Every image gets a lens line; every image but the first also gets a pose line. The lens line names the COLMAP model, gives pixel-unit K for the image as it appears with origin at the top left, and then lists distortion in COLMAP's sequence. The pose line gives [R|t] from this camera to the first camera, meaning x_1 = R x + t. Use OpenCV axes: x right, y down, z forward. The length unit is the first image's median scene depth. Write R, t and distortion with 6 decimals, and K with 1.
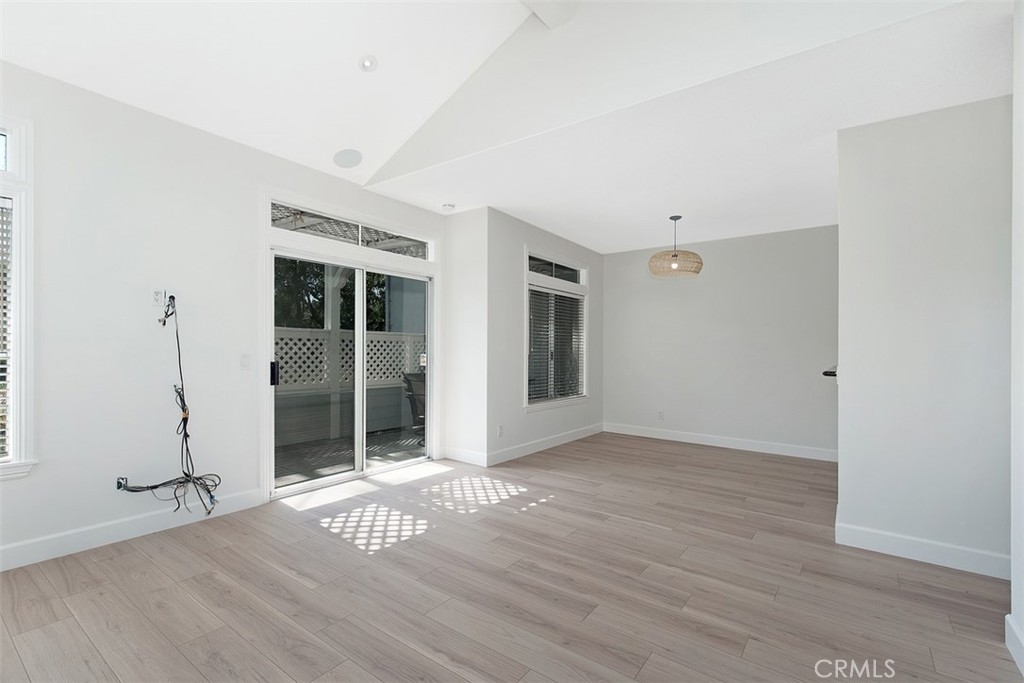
lens RADIAL K [[471.7, 0, 493.2], [0, 471.7, 341.4], [0, 0, 1]] dist [0.017554, -0.003376]
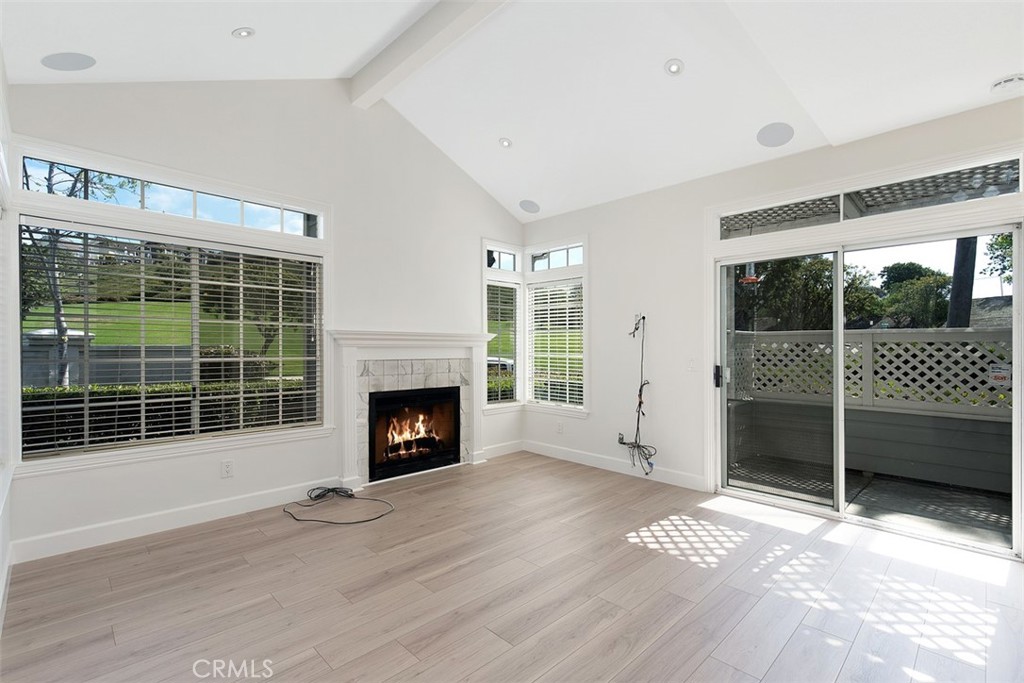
lens RADIAL K [[471.7, 0, 511.3], [0, 471.7, 344.8], [0, 0, 1]] dist [0.017554, -0.003376]
pose [[-0.139139, -0.018329, -0.990103, 0.660032], [0.001166, 0.999825, -0.018673, 0.014078], [0.990272, -0.003753, -0.139093, 0.679749]]
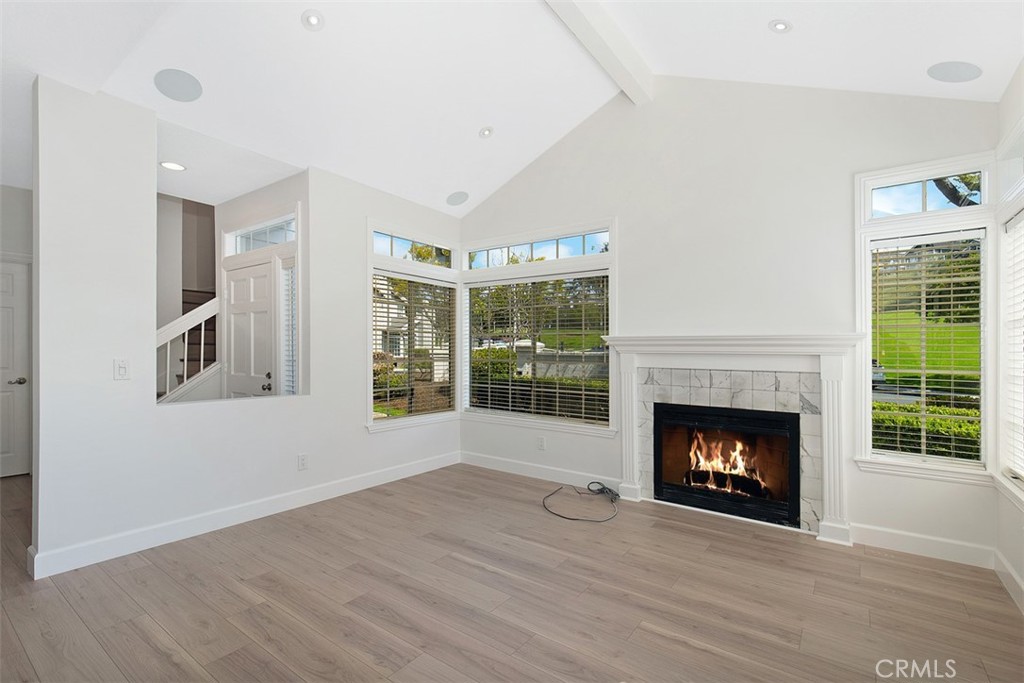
lens RADIAL K [[471.7, 0, 505.0], [0, 471.7, 348.8], [0, 0, 1]] dist [0.017554, -0.003376]
pose [[-0.999577, -0.025207, -0.014528, -0.057407], [-0.025049, 0.999626, -0.010963, 0.007352], [0.014798, -0.010595, -0.999834, 1.229090]]
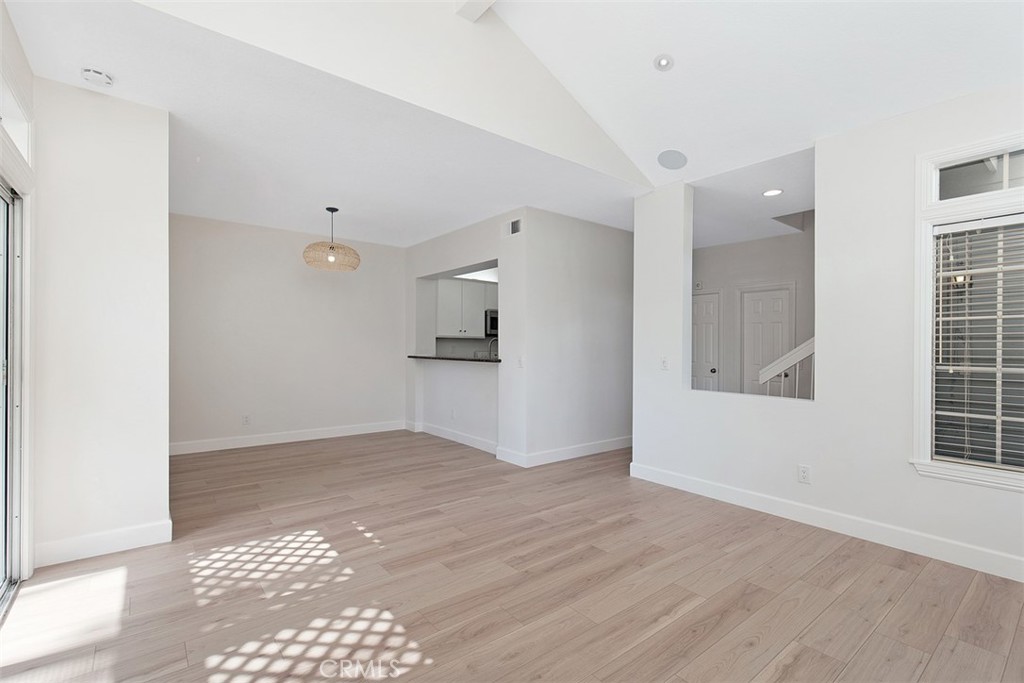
lens RADIAL K [[471.7, 0, 514.6], [0, 471.7, 348.4], [0, 0, 1]] dist [0.017554, -0.003376]
pose [[0.230234, -0.018761, 0.972954, -0.657392], [-0.016013, 0.999606, 0.023064, -0.007362], [-0.973004, -0.020890, 0.229843, 0.556940]]
